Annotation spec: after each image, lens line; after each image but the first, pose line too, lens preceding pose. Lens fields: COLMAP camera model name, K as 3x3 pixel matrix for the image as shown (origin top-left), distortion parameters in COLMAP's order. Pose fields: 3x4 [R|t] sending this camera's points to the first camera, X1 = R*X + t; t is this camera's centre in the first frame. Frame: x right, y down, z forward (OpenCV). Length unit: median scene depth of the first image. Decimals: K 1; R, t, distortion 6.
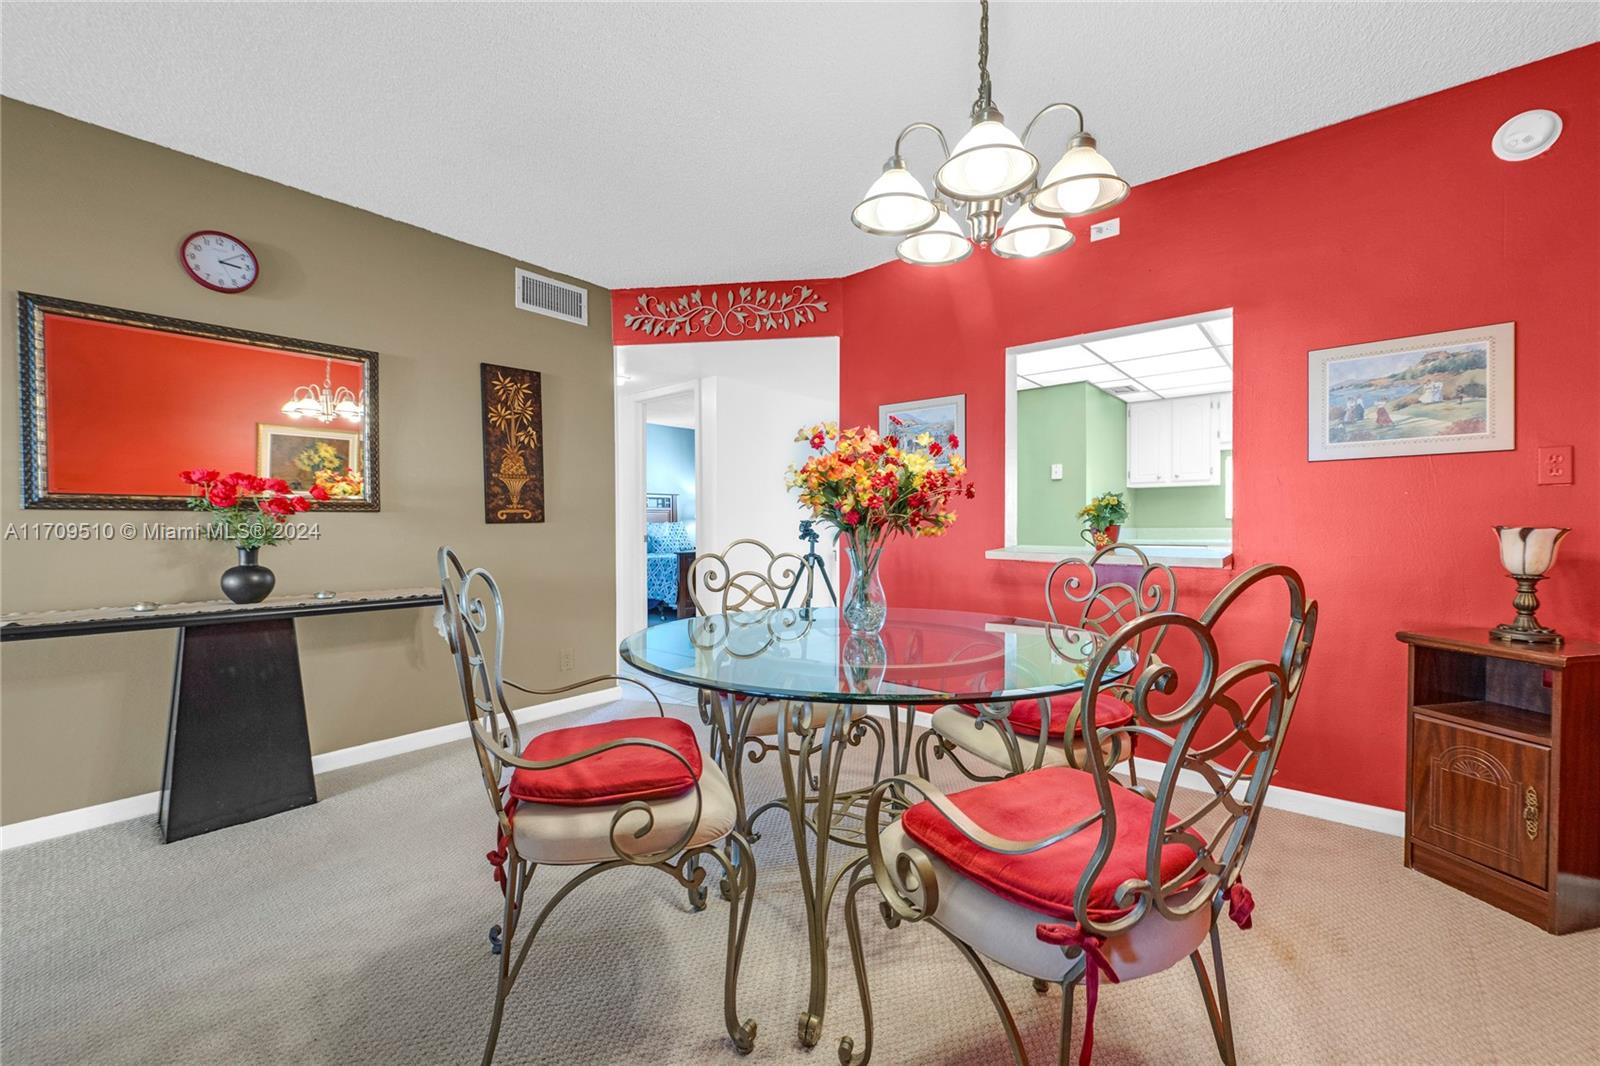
lens RADIAL K [[656.8, 0, 800.5], [0, 656.8, 527.3], [0, 0, 1]] dist [-0.003294, -0.000053]
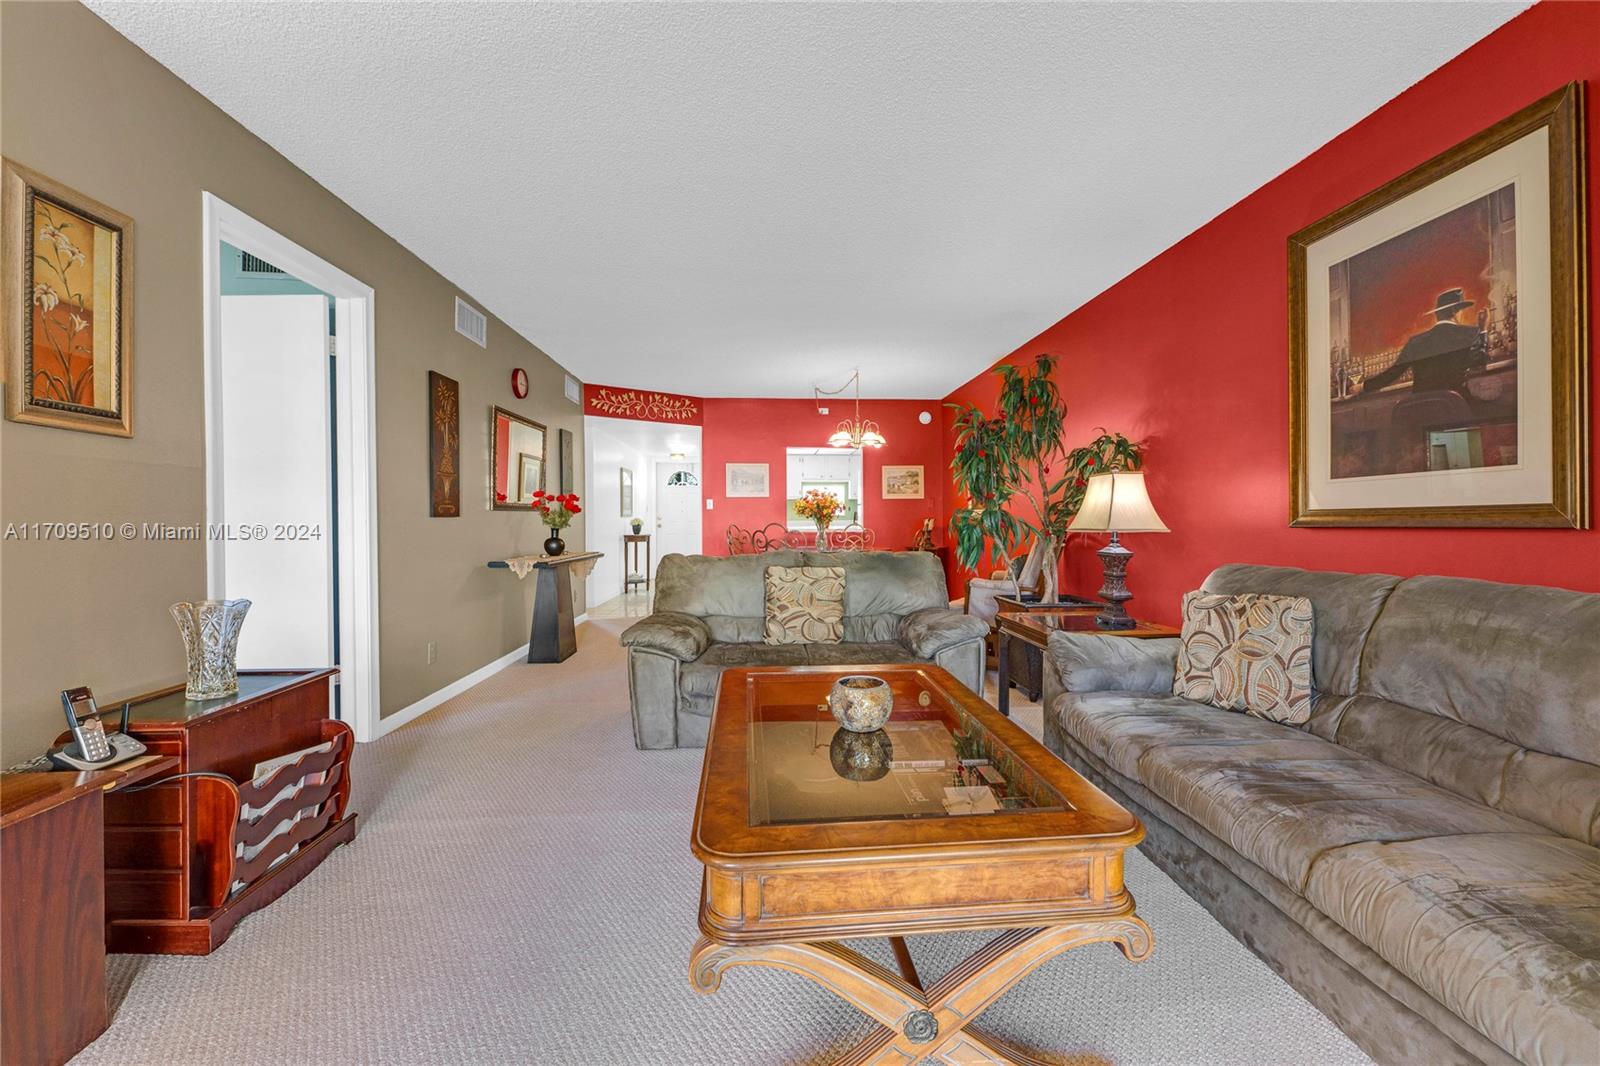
lens RADIAL K [[656.8, 0, 802.5], [0, 656.8, 528.1], [0, 0, 1]] dist [-0.003294, -0.000053]
pose [[0.726182, -0.005142, 0.687484, -1.108249], [0.000114, 0.999973, 0.007359, 0.011953], [-0.687503, -0.005265, 0.726163, -0.696765]]
